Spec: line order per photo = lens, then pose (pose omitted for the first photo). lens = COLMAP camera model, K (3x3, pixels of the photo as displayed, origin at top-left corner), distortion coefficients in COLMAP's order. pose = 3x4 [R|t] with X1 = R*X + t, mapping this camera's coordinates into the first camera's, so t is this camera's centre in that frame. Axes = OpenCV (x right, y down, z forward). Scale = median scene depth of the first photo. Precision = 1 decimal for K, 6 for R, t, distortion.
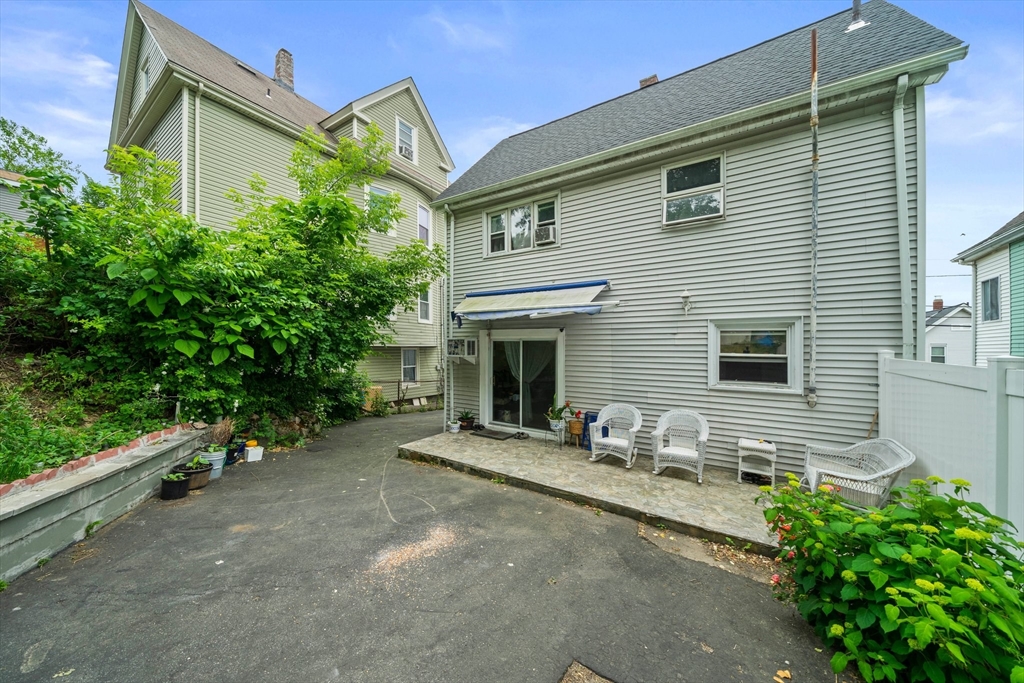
lens RADIAL K [[352.9, 0, 512.0], [0, 352.9, 341.5], [0, 0, 1]] dist [-0.005502, 0.000068]
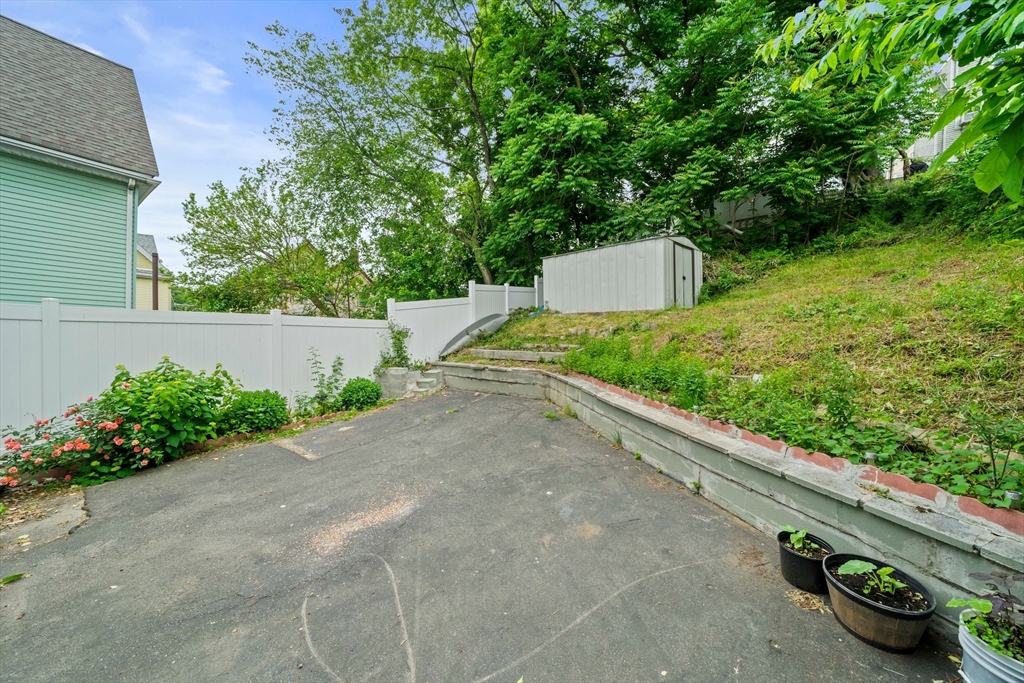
lens RADIAL K [[352.9, 0, 512.0], [0, 352.9, 341.5], [0, 0, 1]] dist [-0.005502, 0.000068]
pose [[-0.997907, -0.033601, 0.055253, -0.668103], [-0.033675, 0.999433, -0.000414, 0.129811], [-0.055208, -0.002273, -0.998472, 1.879252]]
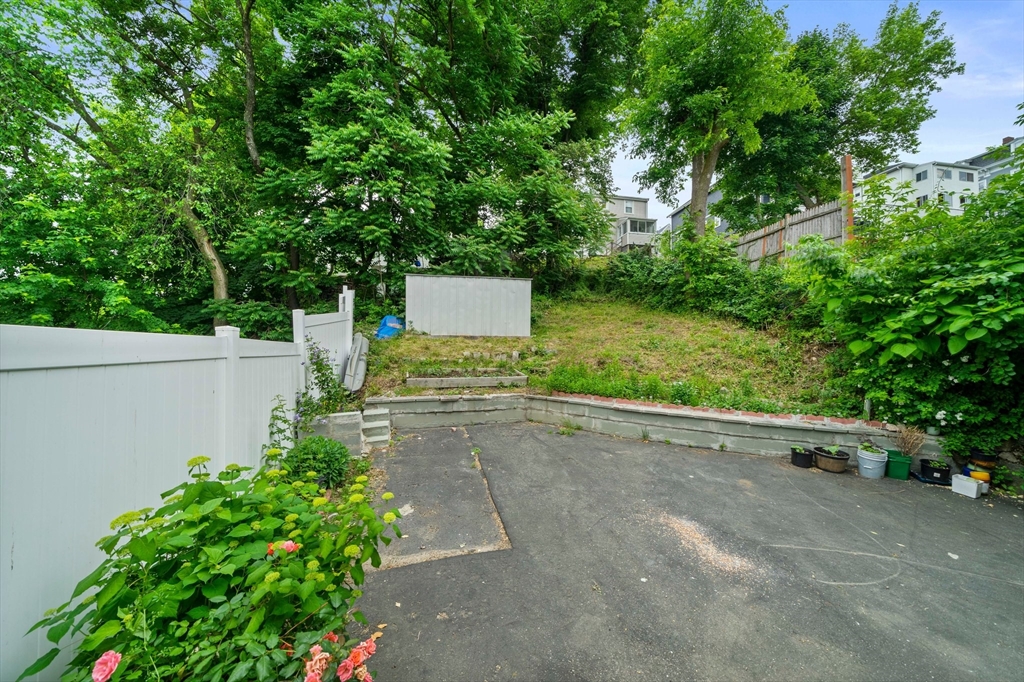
lens RADIAL K [[352.9, 0, 512.0], [0, 352.9, 341.0], [0, 0, 1]] dist [-0.005502, 0.000068]
pose [[-0.649679, -0.046676, -0.758774, 0.853733], [-0.005067, 0.998357, -0.057075, 0.088338], [0.760192, -0.033235, -0.648848, 1.271483]]
